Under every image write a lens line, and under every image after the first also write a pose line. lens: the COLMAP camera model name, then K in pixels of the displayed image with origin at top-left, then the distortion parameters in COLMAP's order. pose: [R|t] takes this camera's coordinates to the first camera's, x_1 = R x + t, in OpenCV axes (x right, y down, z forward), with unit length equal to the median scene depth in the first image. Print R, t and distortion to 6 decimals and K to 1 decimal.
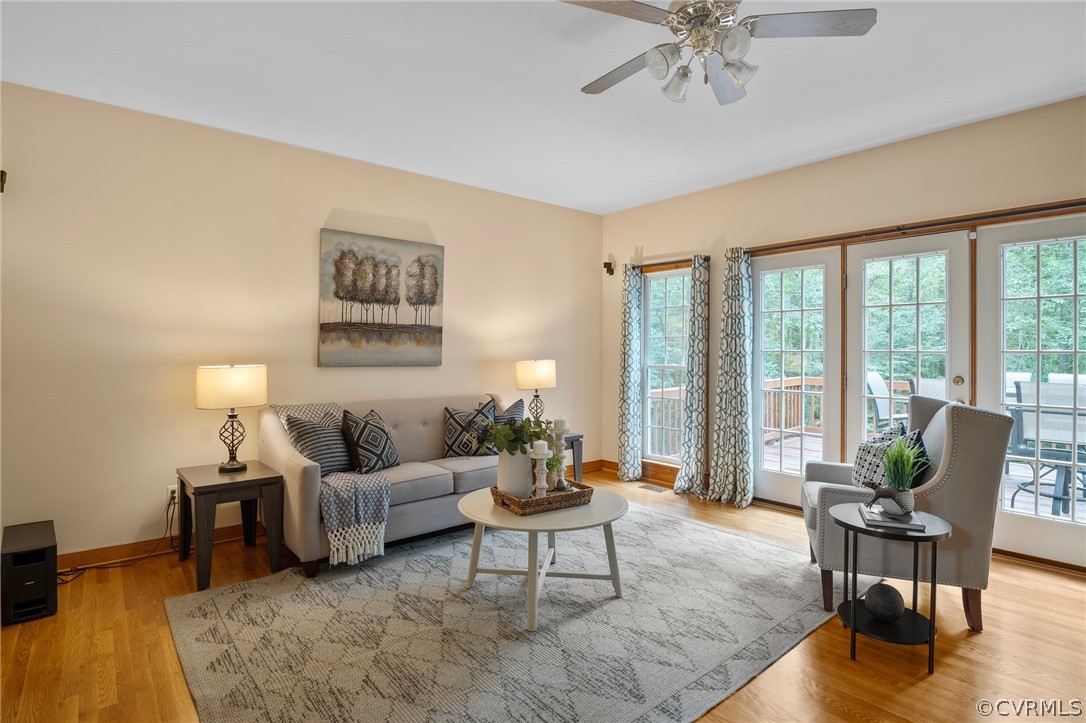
lens RADIAL K [[547.0, 0, 559.5], [0, 547.0, 351.5], [0, 0, 1]] dist [-0.024032, -0.000834]
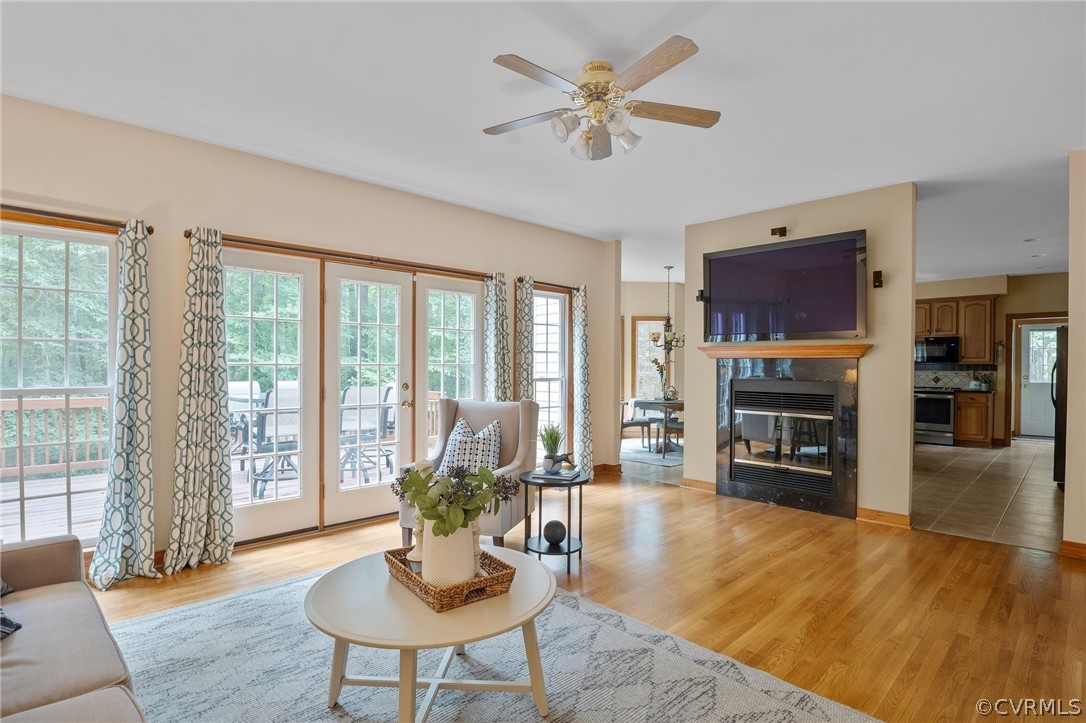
lens RADIAL K [[545.8, 0, 540.9], [0, 545.8, 370.9], [0, 0, 1]] dist [-0.022051, -0.000434]
pose [[-0.060961, -0.015271, 0.998023, -0.470335], [-0.003244, 0.999881, 0.015101, -0.004293], [-0.998135, -0.002317, -0.061003, 0.587777]]
